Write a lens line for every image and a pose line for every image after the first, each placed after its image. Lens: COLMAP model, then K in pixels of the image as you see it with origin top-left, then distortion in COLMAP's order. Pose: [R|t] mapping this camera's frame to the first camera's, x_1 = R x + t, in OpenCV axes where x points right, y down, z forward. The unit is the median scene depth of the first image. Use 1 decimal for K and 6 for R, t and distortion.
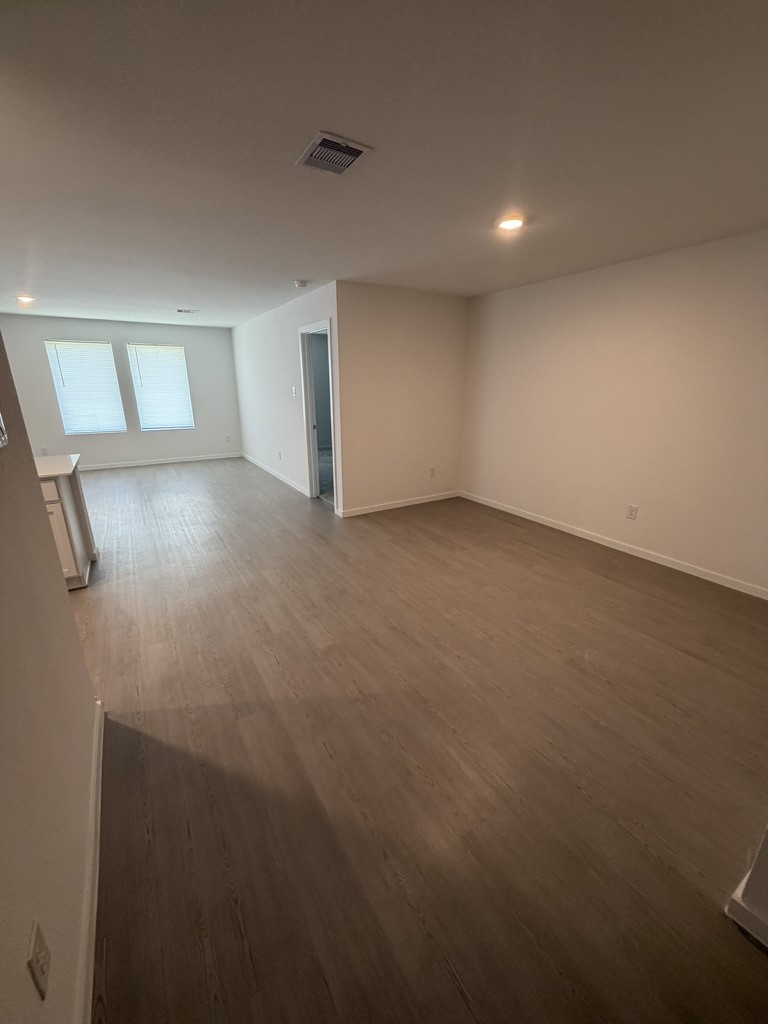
lens RADIAL K [[405.4, 0, 384.0], [0, 405.4, 512.0], [0, 0, 1]] dist [-0.002431, -0.000194]
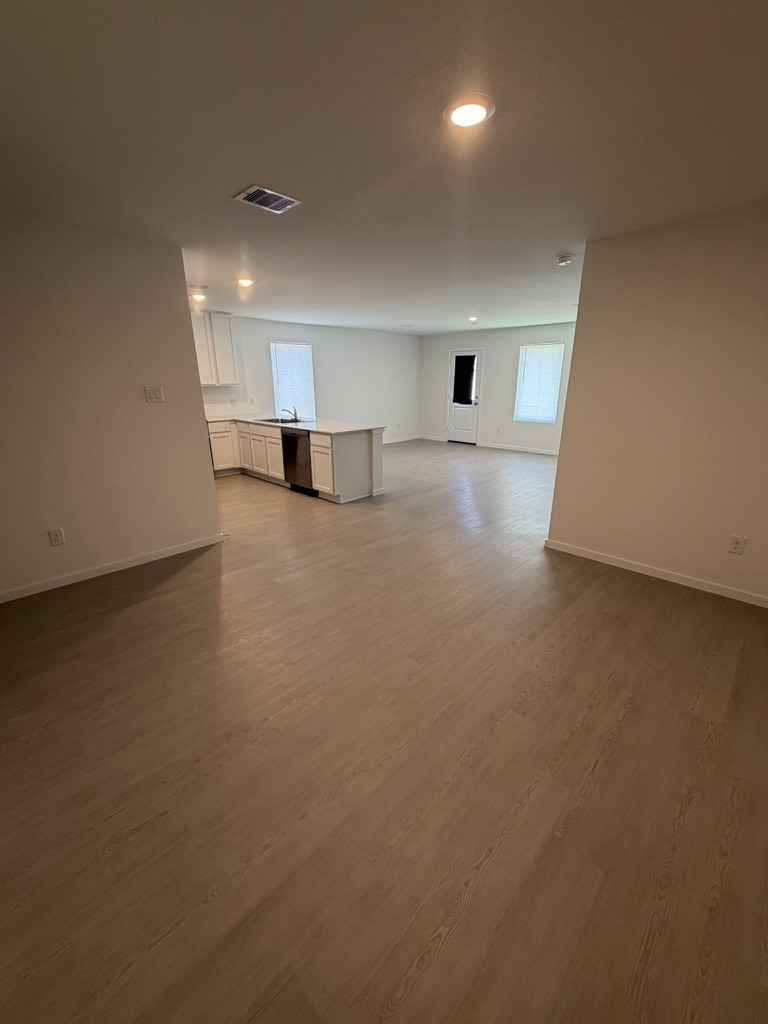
lens RADIAL K [[410.9, 0, 384.0], [0, 410.9, 512.0], [0, 0, 1]] dist [0.000468, 0.000181]
pose [[0.231816, 0.295033, -0.926939, 1.074510], [-0.292682, 0.929896, 0.222778, -0.264646], [0.927684, 0.219655, 0.301916, 0.864247]]
